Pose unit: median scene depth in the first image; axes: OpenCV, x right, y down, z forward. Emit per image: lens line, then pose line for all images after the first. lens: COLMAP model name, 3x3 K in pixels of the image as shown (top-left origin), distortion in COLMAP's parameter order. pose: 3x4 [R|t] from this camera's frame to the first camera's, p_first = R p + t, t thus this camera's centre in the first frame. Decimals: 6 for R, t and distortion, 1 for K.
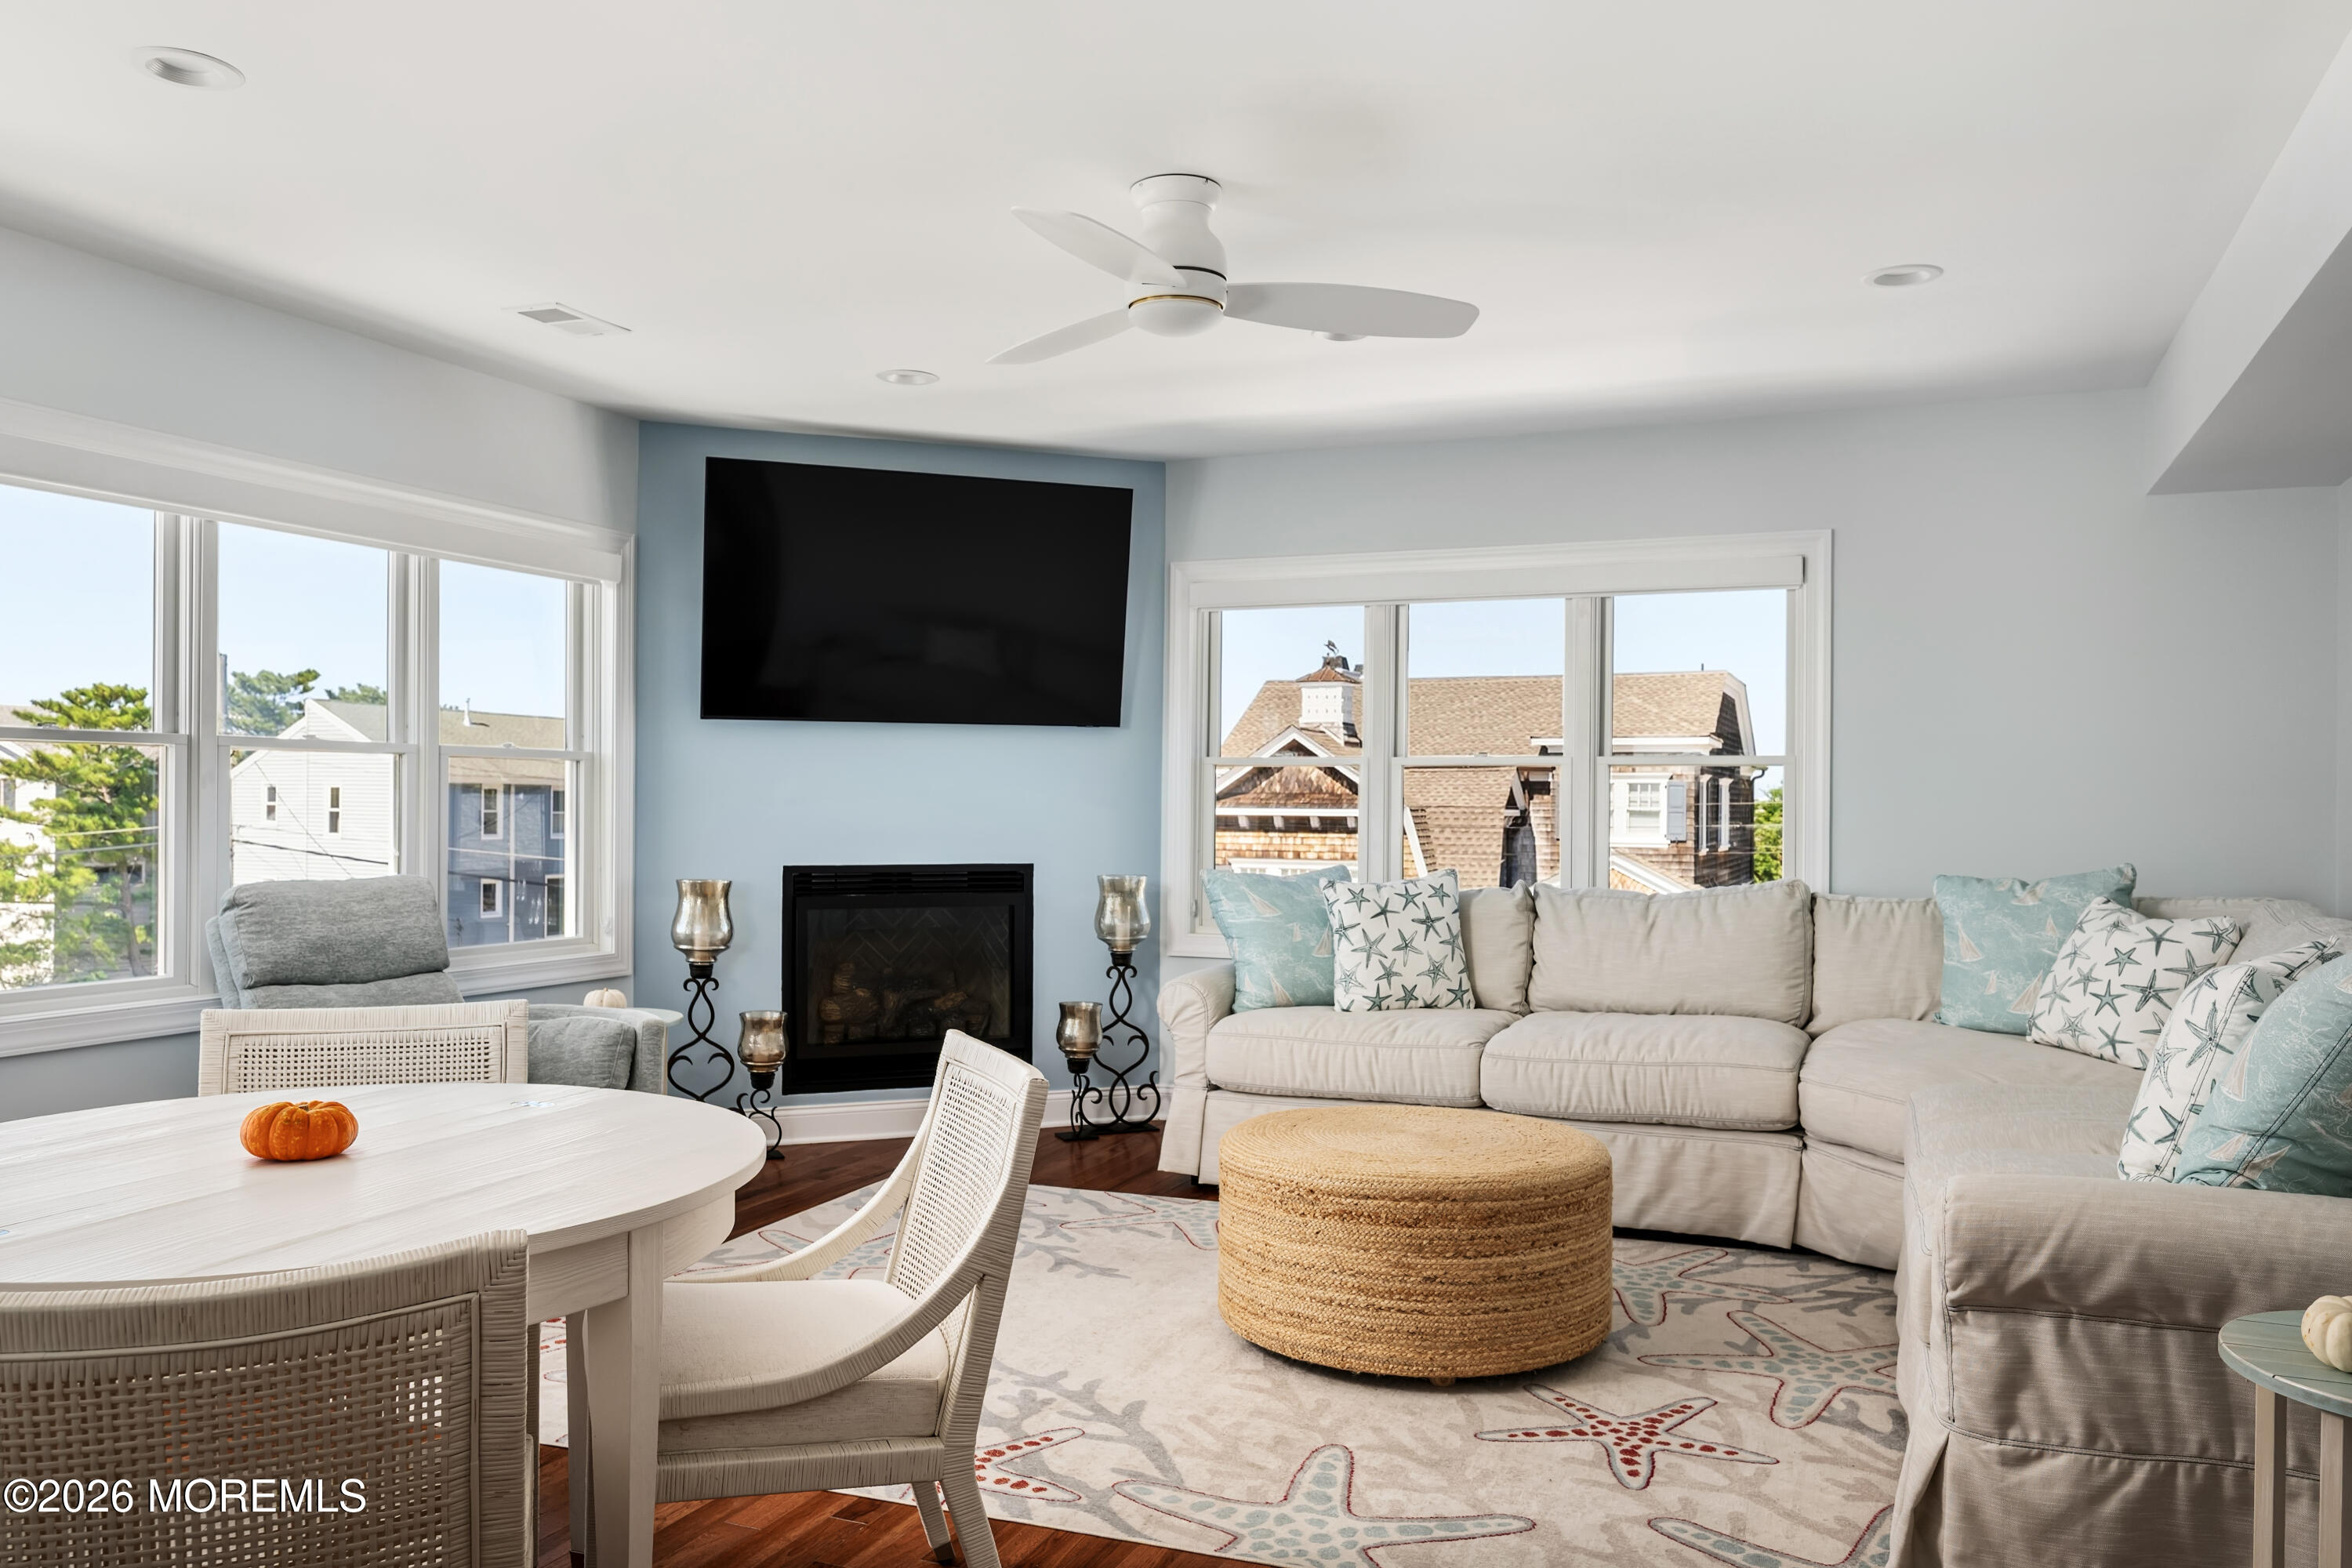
lens RADIAL K [[1736.0, 0, 1173.2], [0, 1736.0, 788.9], [0, 0, 1]] dist [-0.008242, 0.002622]
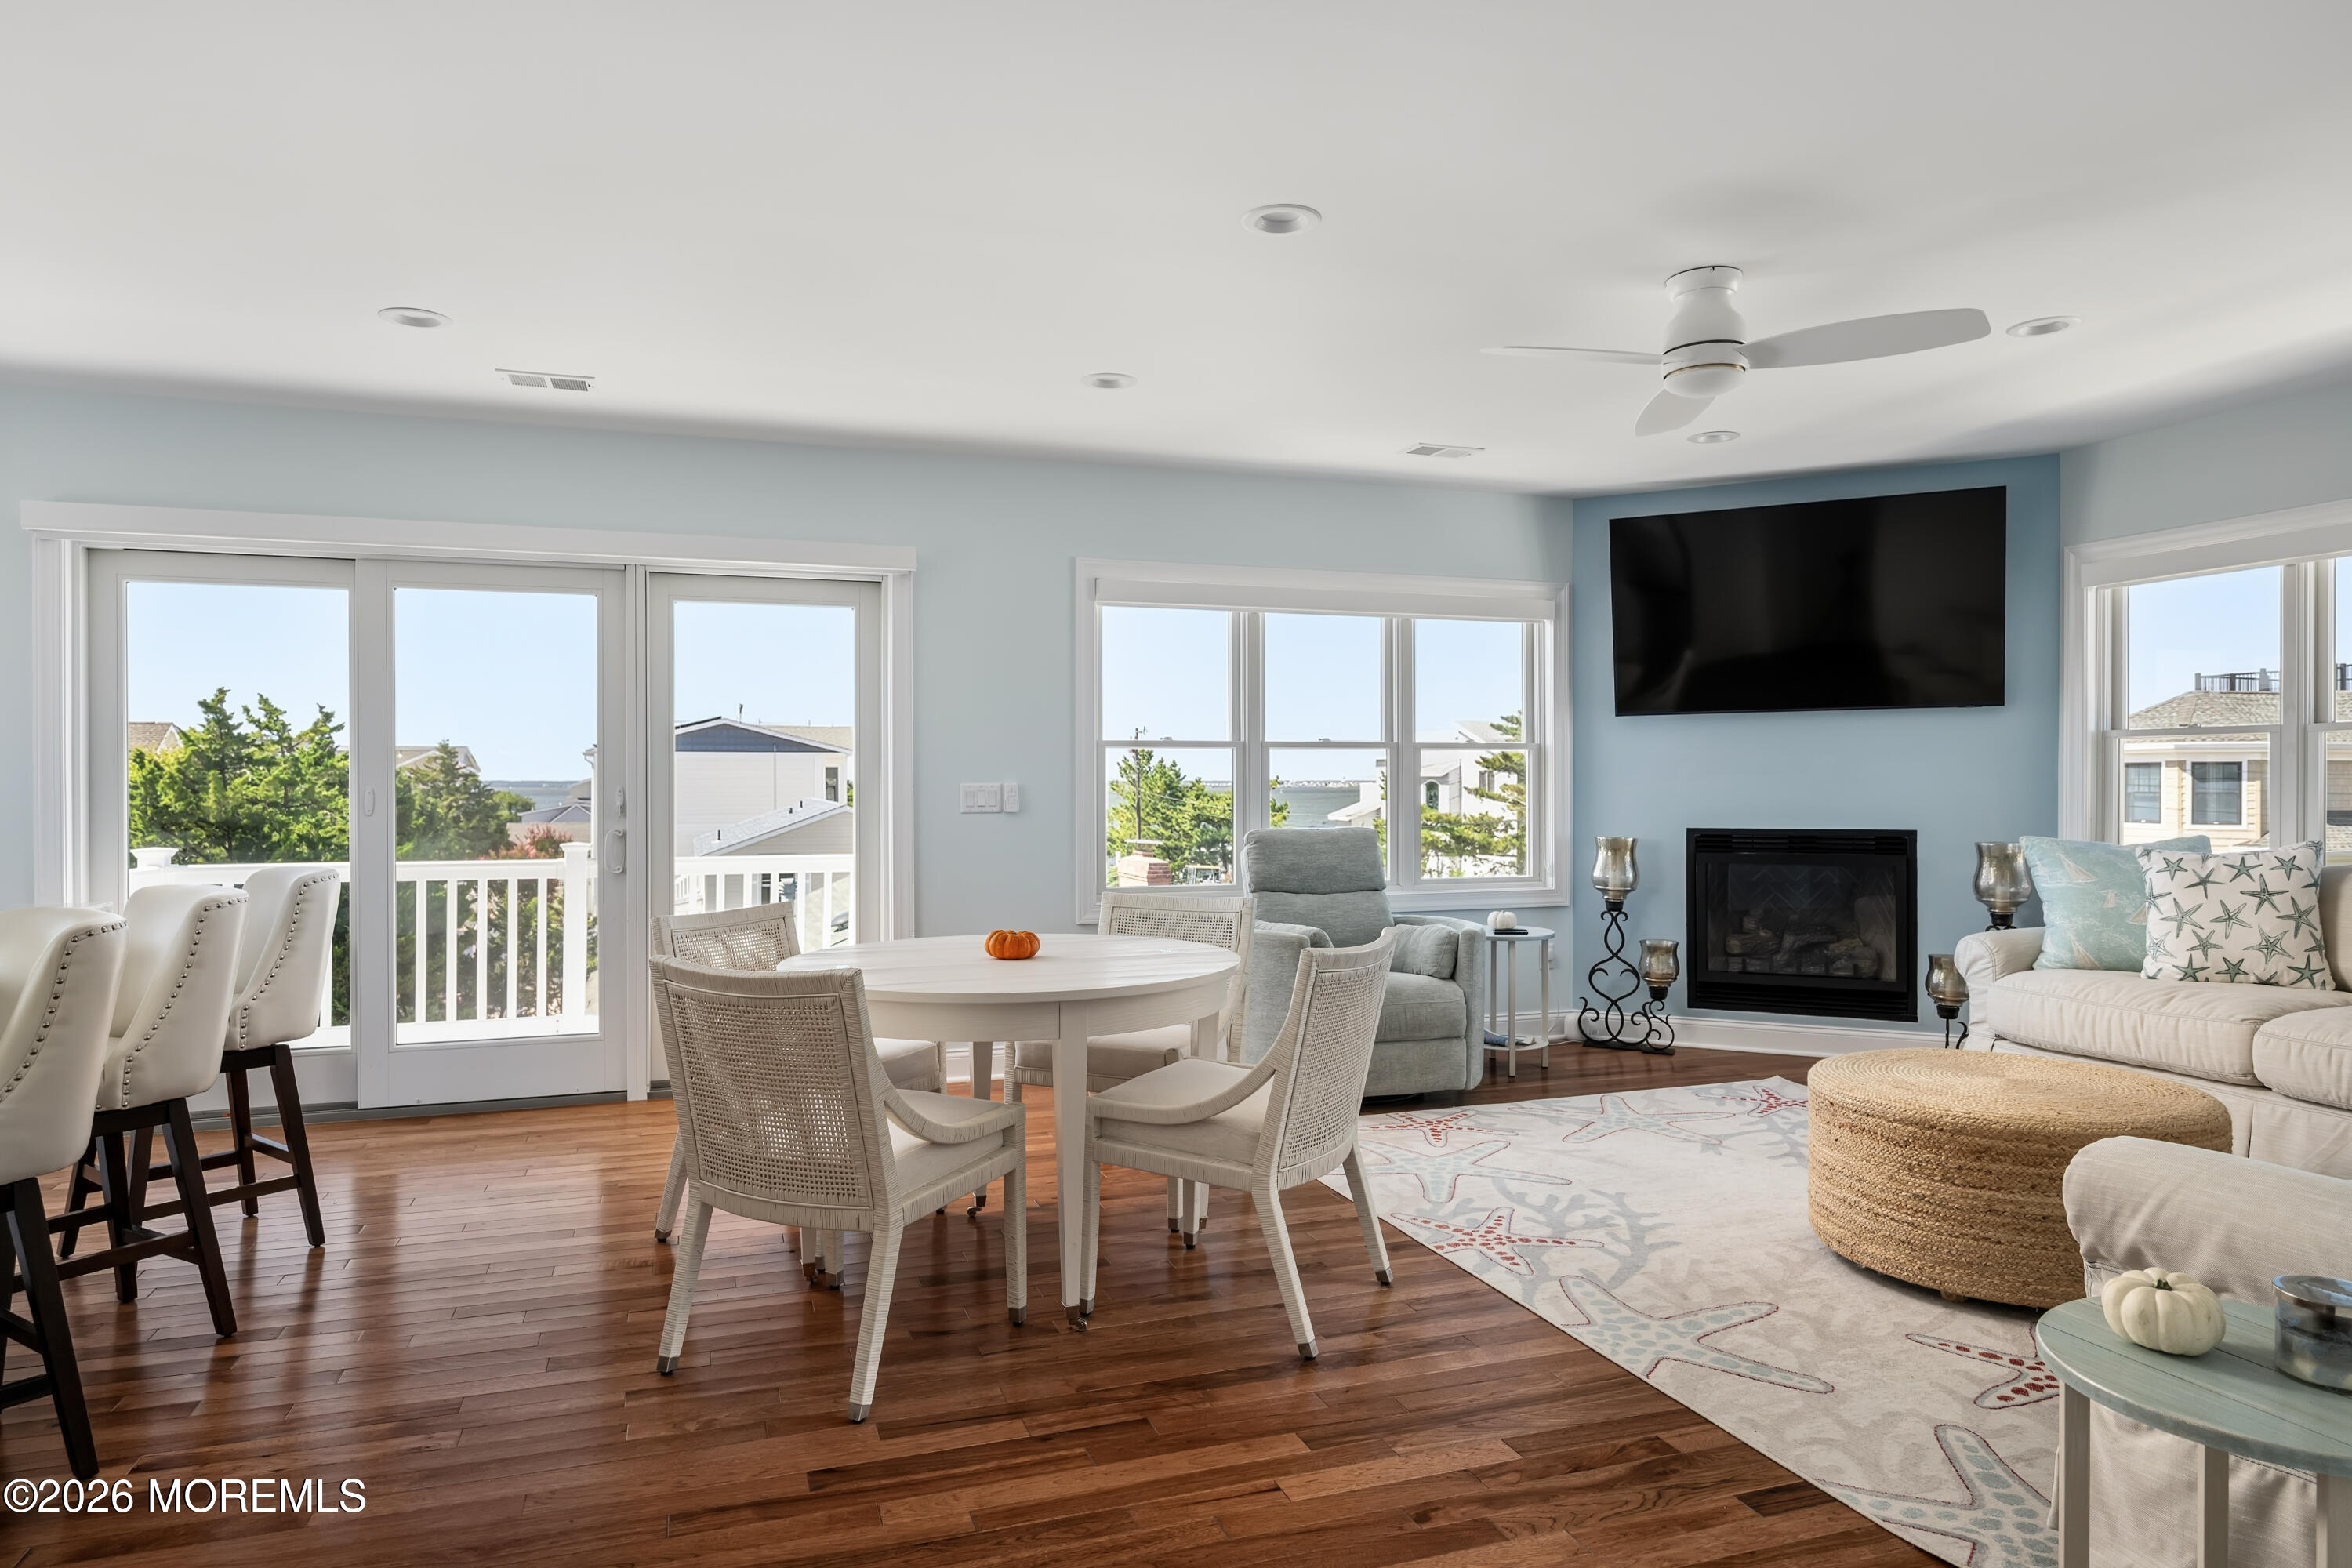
lens RADIAL K [[1407.3, 0, 1169.1], [0, 1407.3, 785.3], [0, 0, 1]] dist [0.002415, -0.000336]
pose [[0.667885, -0.007797, -0.744224, 0.326647], [0.013729, 0.999904, 0.001844, 0.005968], [0.744138, -0.011449, 0.667927, 0.026213]]
